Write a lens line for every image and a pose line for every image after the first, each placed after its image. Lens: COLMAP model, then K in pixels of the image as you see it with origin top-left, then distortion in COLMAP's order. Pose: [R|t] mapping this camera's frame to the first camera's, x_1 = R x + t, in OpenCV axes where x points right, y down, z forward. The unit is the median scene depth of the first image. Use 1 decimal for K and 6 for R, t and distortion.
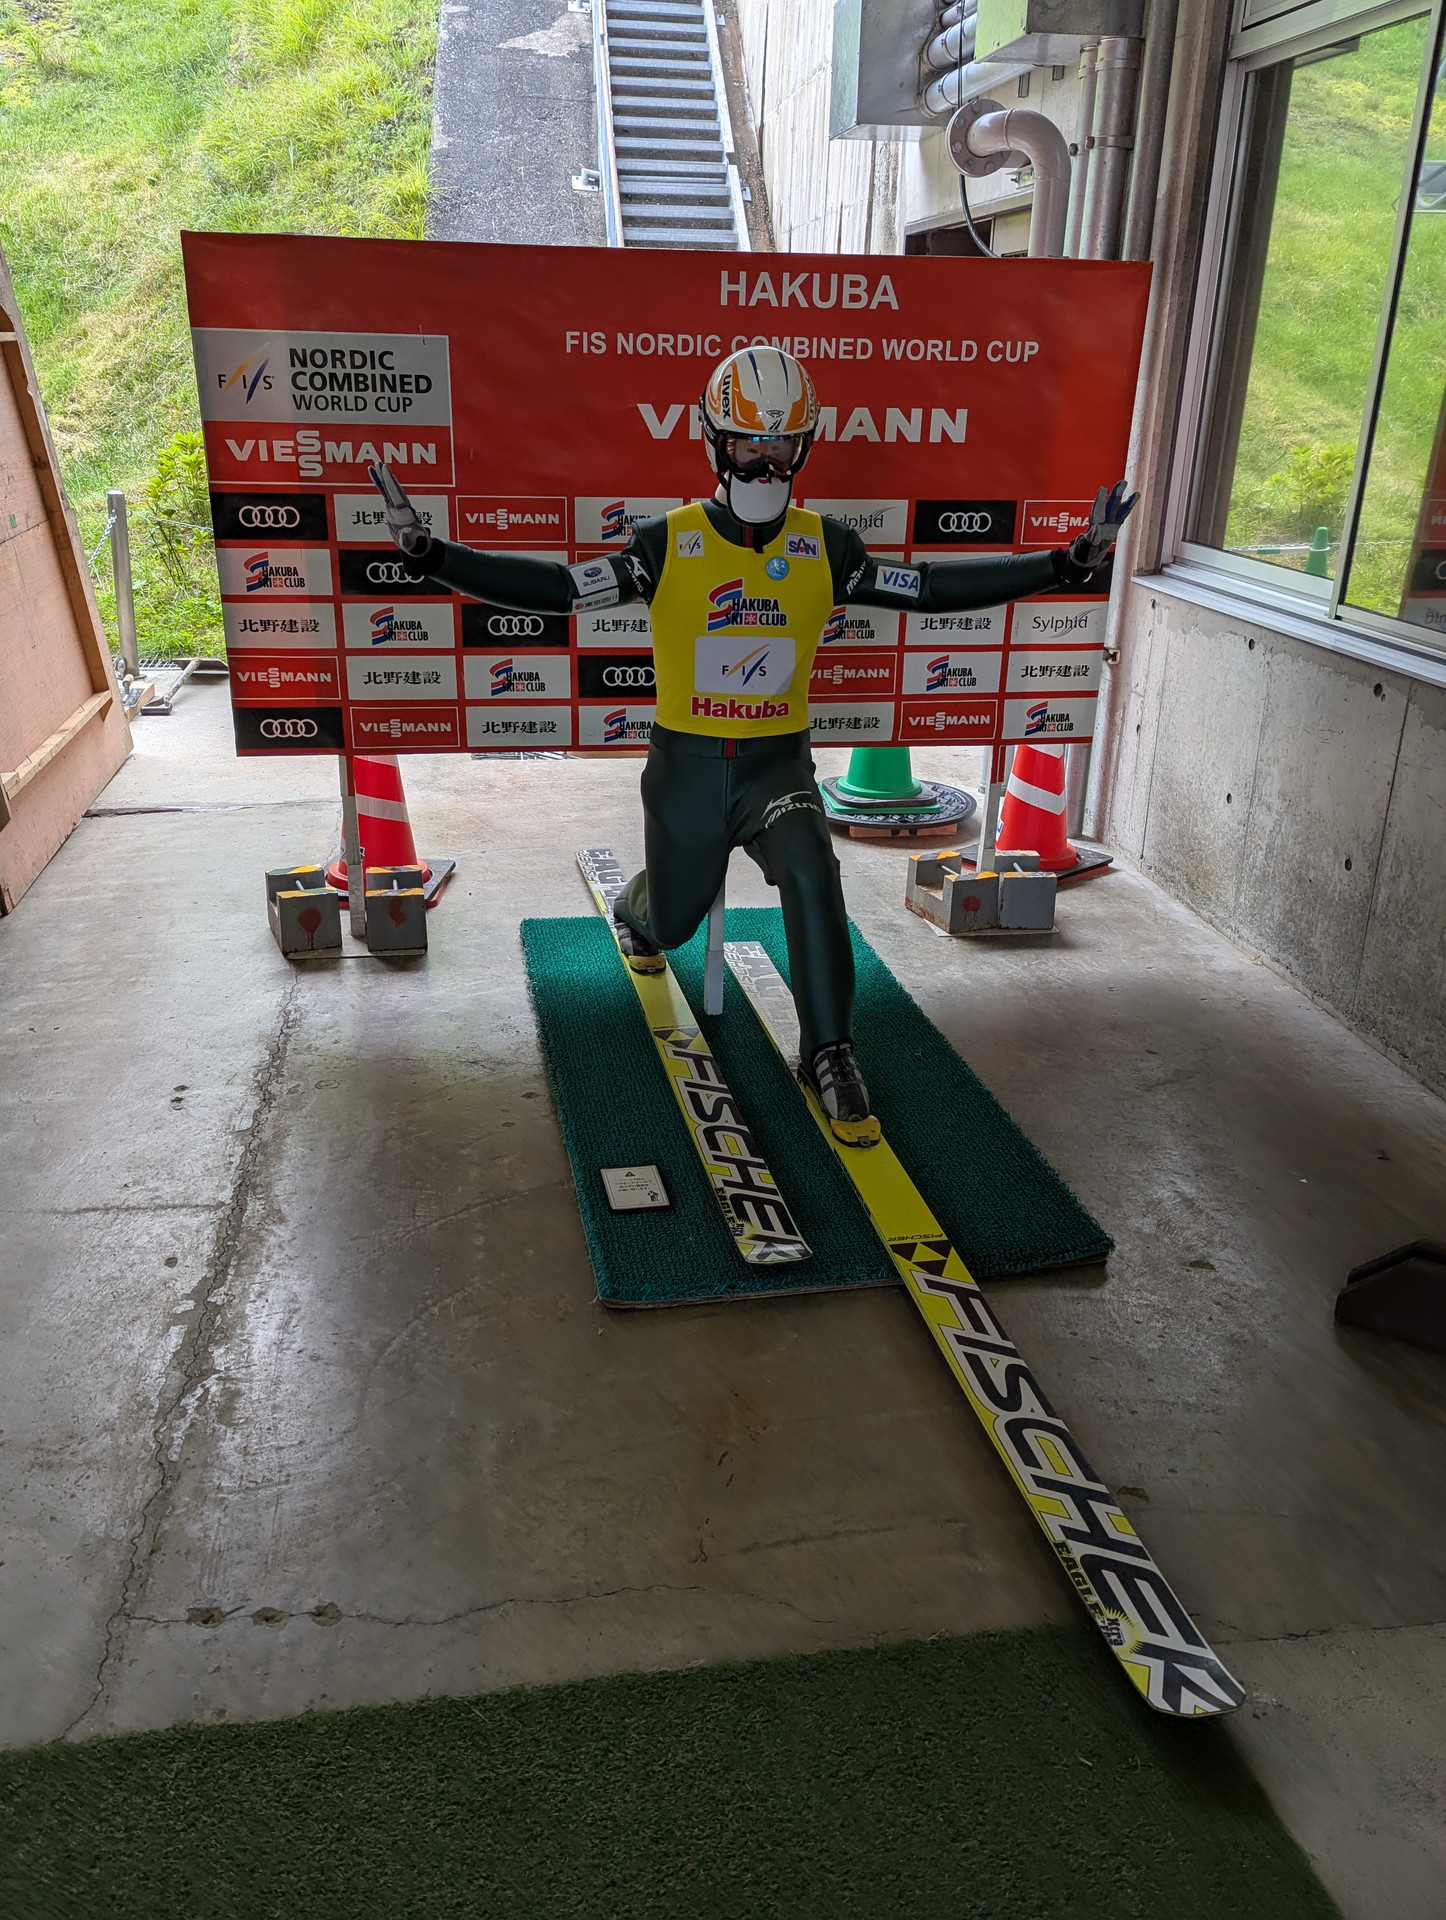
lens RADIAL K [[1437.6, 0, 723.0], [0, 1437.6, 960.0], [0, 0, 1]] dist [0.066215, -0.051233]
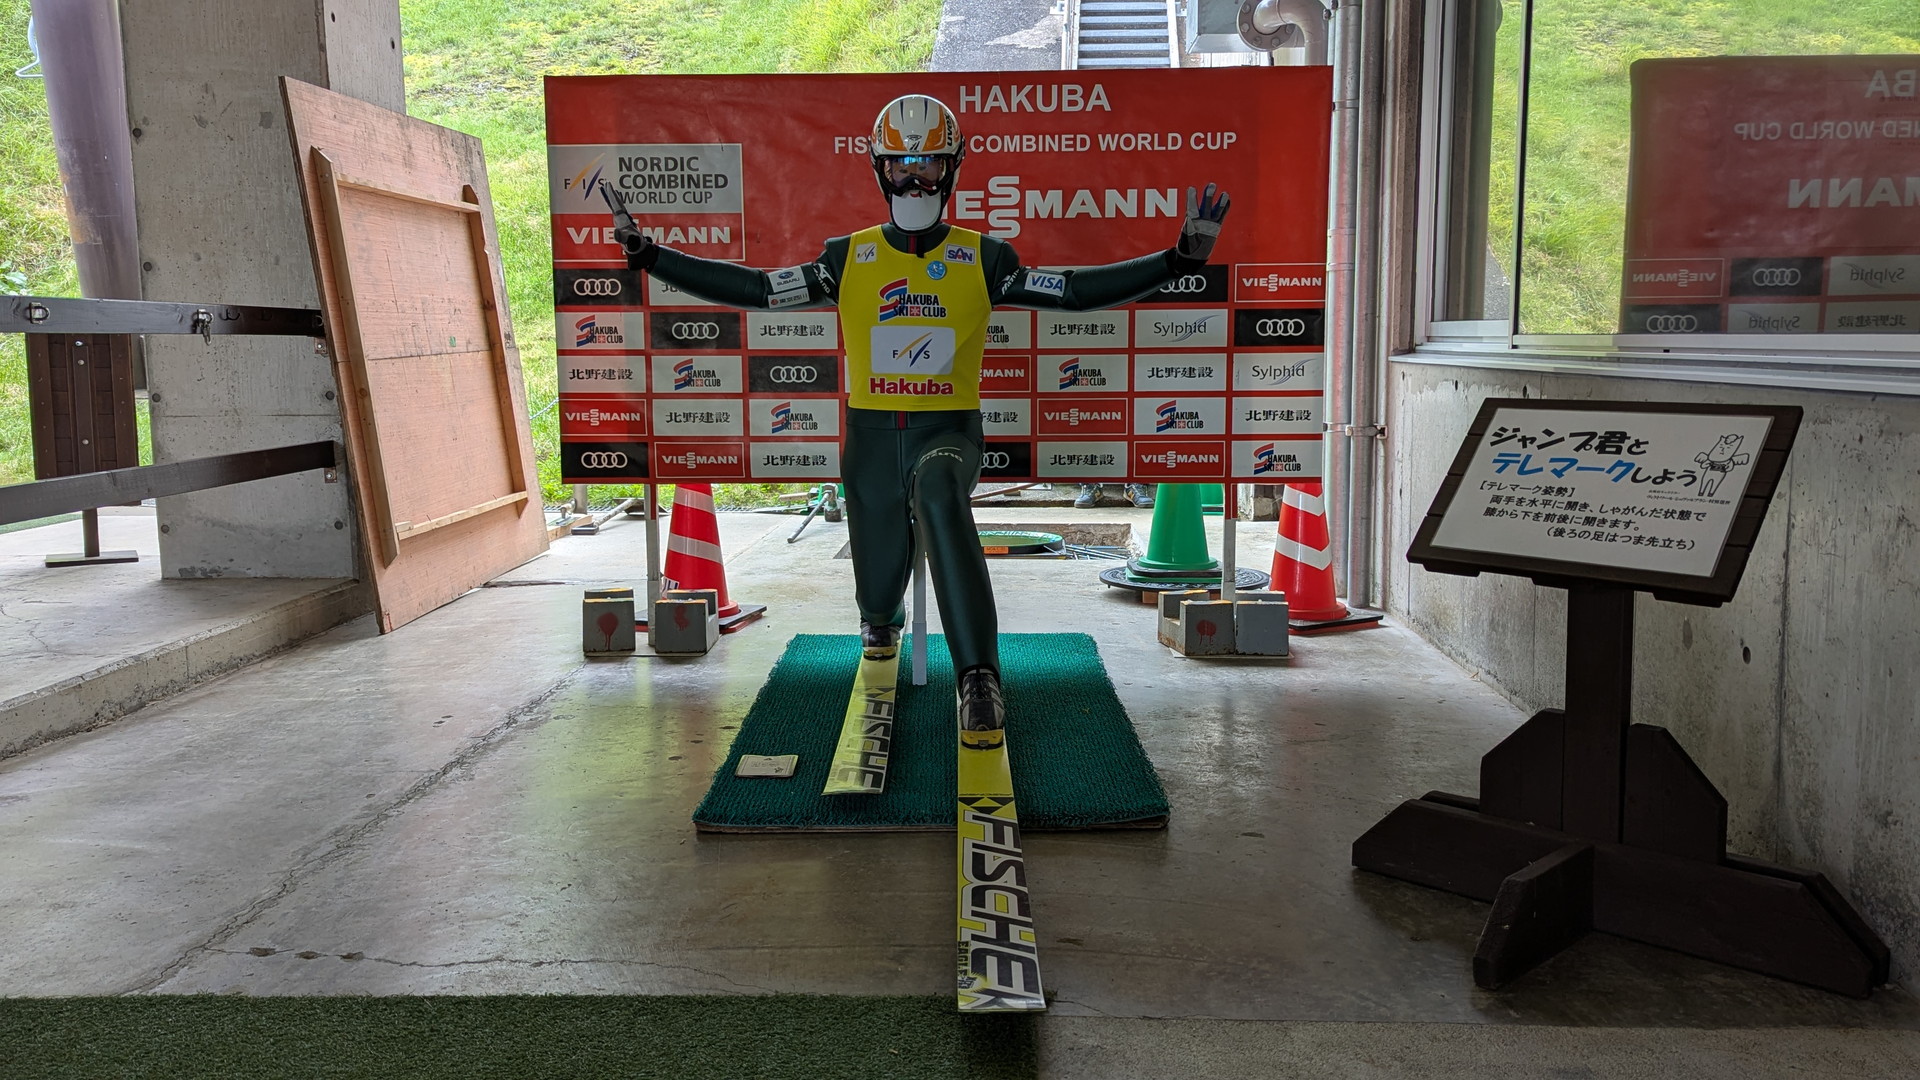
lens RADIAL K [[1436.8, 0, 960.0], [0, 1436.8, 540.0], [0, 0, 1]] dist [0.100639, -0.119249]
pose [[0.983913, 0.001853, -0.178637, 0.214788], [-0.044014, 0.971637, -0.232347, 0.179340], [0.173139, 0.236472, 0.956088, -0.076313]]
